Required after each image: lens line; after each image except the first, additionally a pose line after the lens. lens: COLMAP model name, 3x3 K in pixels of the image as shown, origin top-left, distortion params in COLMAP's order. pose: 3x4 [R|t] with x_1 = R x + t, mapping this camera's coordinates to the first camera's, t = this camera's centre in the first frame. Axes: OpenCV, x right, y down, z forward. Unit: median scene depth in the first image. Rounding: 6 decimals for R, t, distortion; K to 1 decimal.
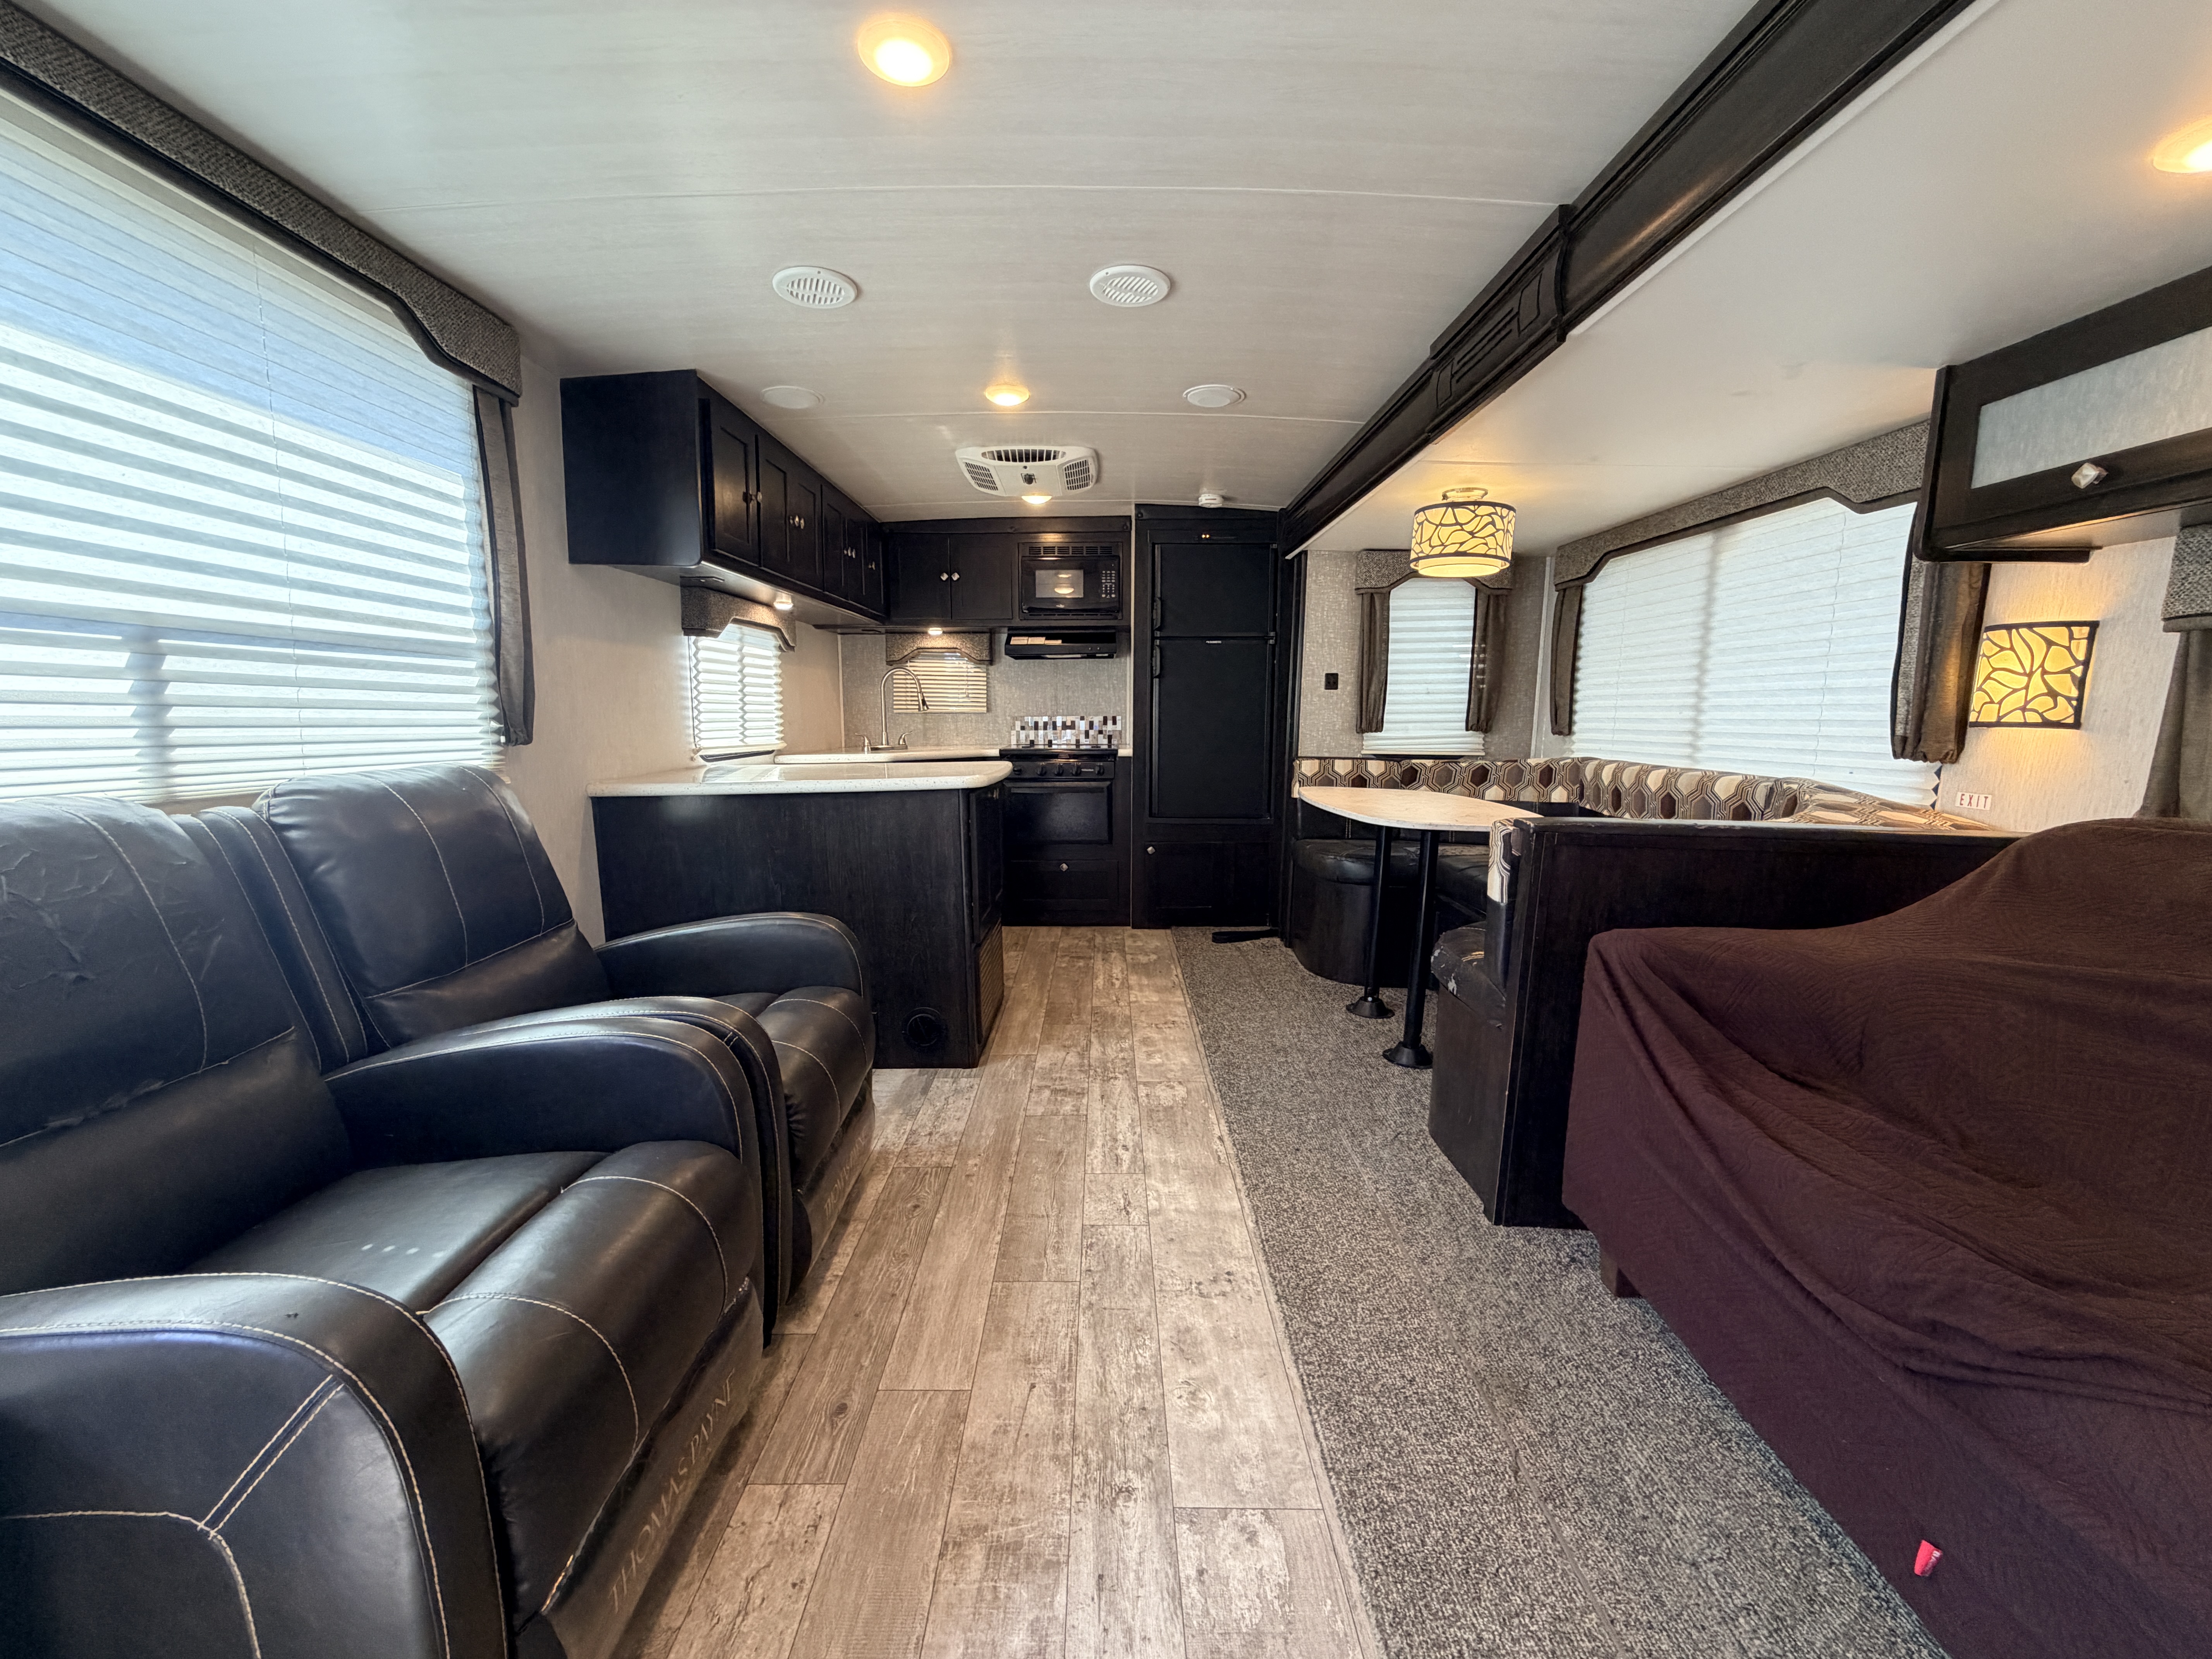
lens RADIAL K [[881.3, 0, 1099.1], [0, 881.3, 829.3], [0, 0, 1]] dist [0.000798, -0.000421]
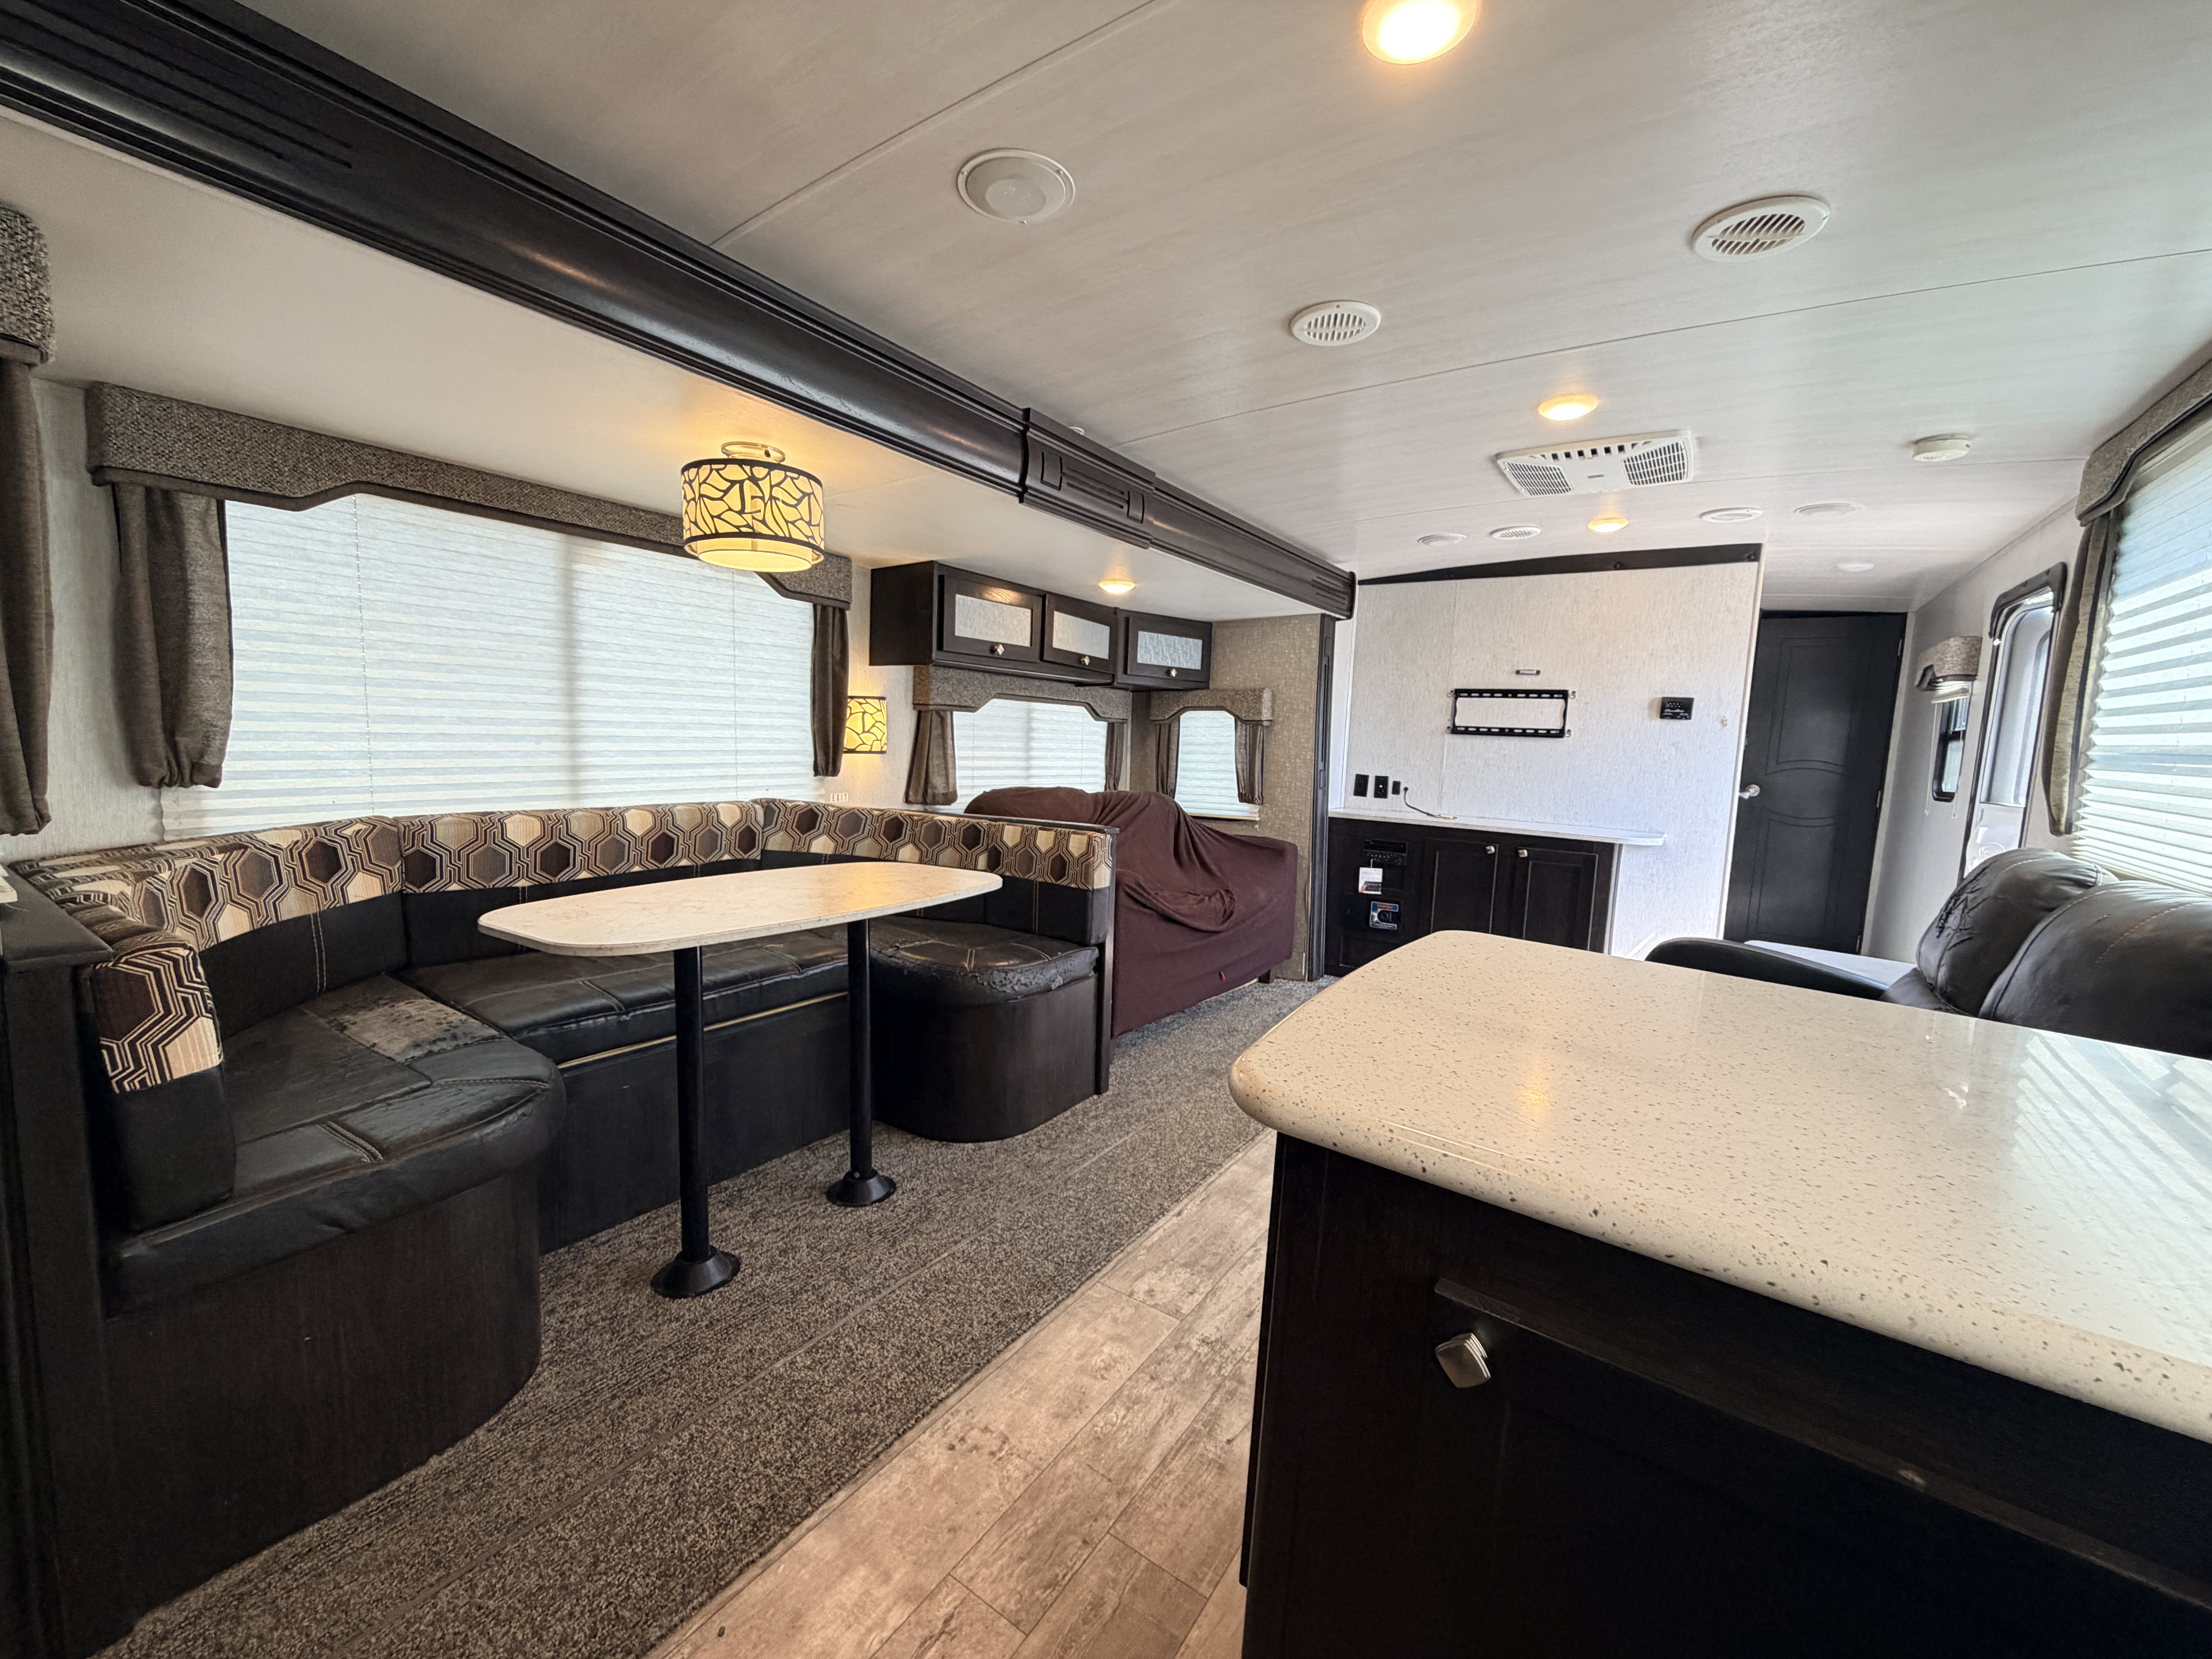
lens RADIAL K [[881.3, 0, 1101.3], [0, 881.3, 828.4], [0, 0, 1]] dist [0.000798, -0.000421]
pose [[-0.826938, -0.097665, 0.553746, -0.272159], [0.035026, 0.973941, 0.224082, -0.266115], [-0.561200, 0.204697, -0.801968, 1.665608]]
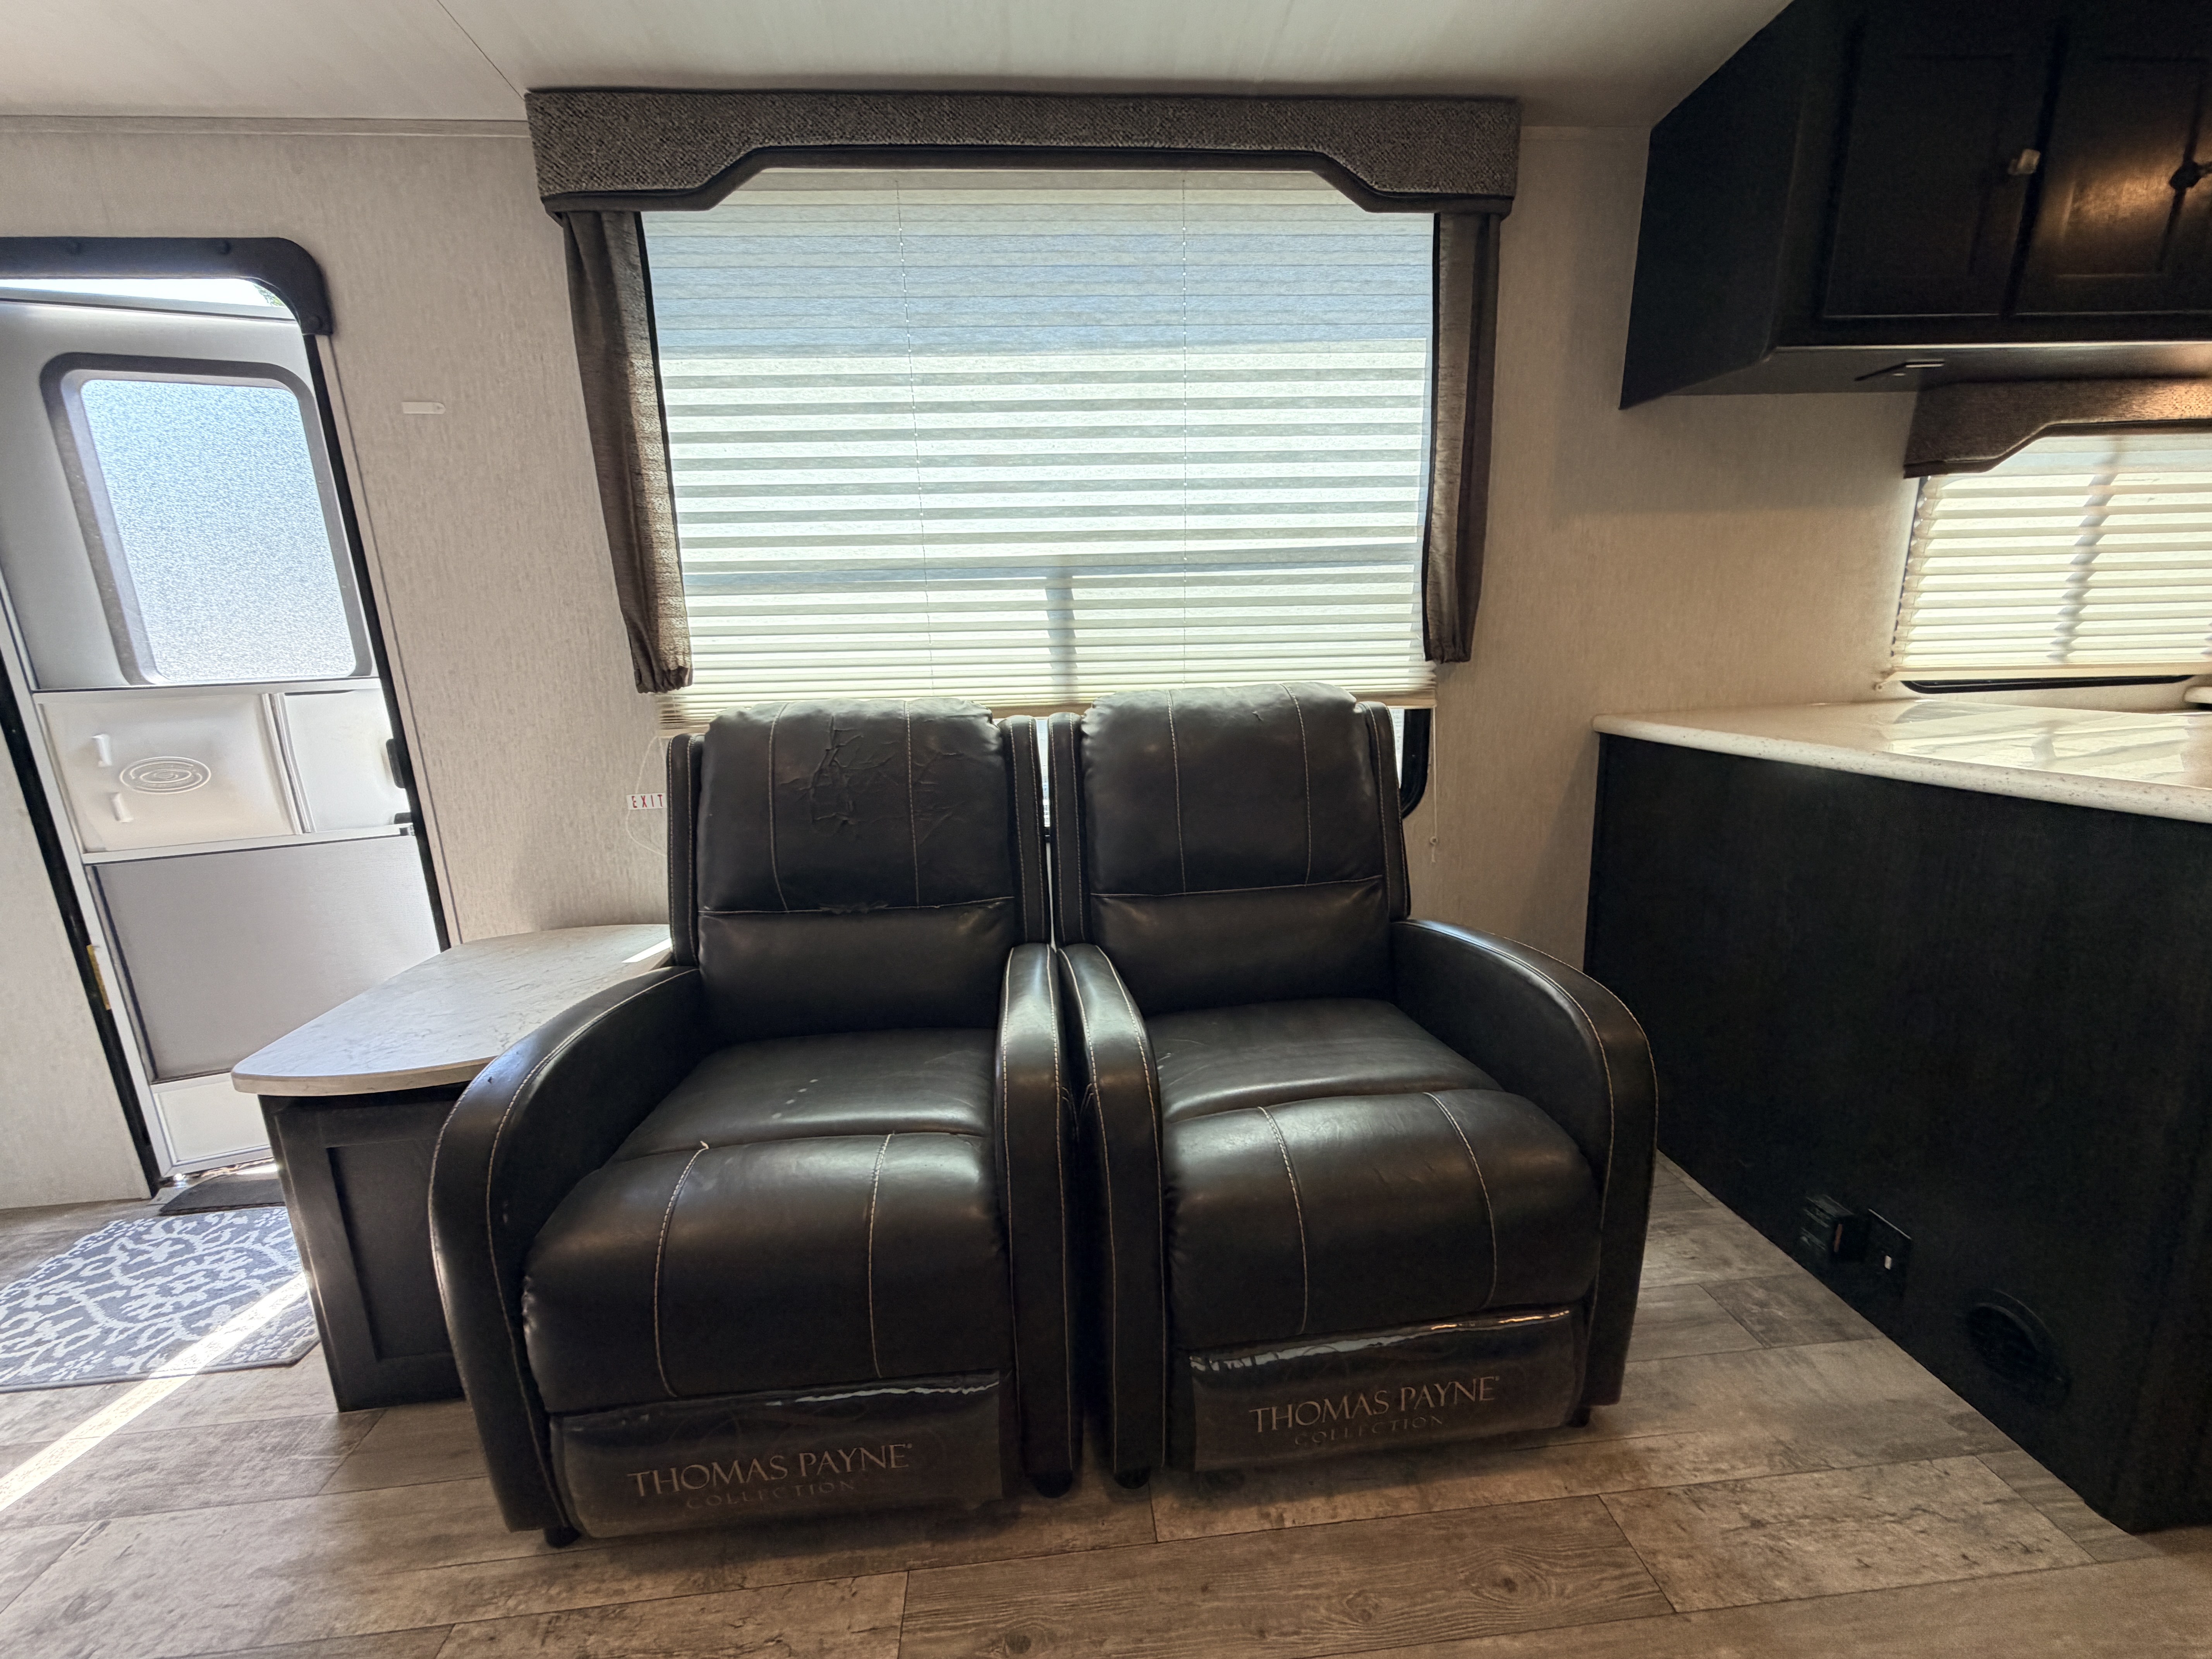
lens RADIAL K [[881.3, 0, 1099.2], [0, 881.3, 828.7], [0, 0, 1]] dist [0.000798, -0.000421]
pose [[0.087419, 0.219201, -0.971756, 0.151487], [-0.102288, 0.972309, 0.210124, -0.078239], [0.990906, 0.081030, 0.107420, 0.553329]]
